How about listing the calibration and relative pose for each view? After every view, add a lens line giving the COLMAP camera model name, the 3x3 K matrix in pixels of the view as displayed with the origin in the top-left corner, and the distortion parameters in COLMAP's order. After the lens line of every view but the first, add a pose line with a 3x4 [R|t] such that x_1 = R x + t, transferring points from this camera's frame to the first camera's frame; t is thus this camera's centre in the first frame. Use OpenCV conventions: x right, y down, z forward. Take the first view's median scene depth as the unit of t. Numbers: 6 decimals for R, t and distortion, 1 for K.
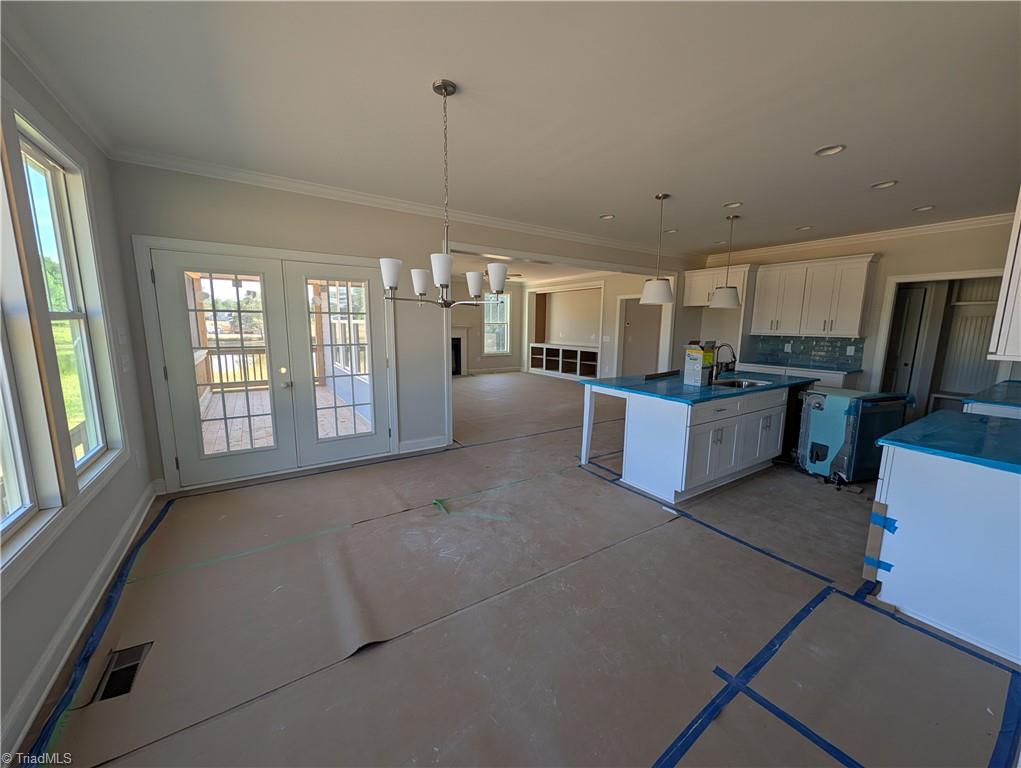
lens RADIAL K [[388.8, 0, 512.8], [0, 388.8, 383.9], [0, 0, 1]] dist [0.002419, 0.000313]
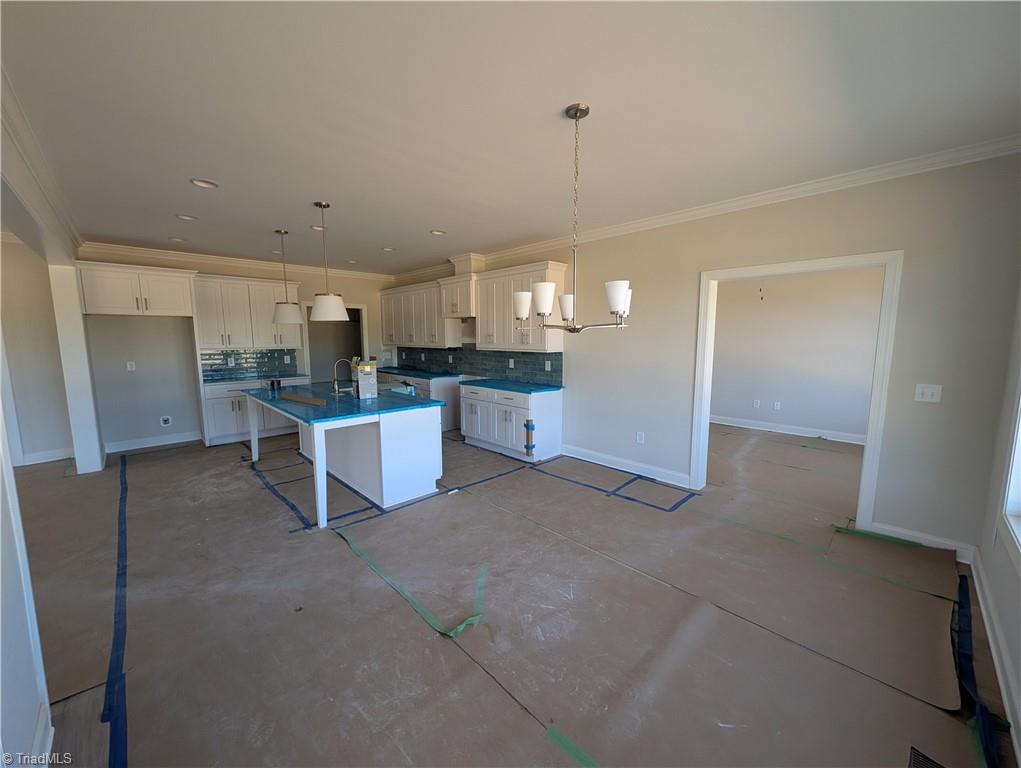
lens RADIAL K [[388.8, 0, 512.8], [0, 388.8, 383.9], [0, 0, 1]] dist [0.002419, 0.000313]
pose [[-0.187616, -0.130737, 0.973503, -0.705877], [0.148276, 0.975975, 0.159645, -0.160228], [-0.970986, 0.174299, -0.163723, 0.852412]]
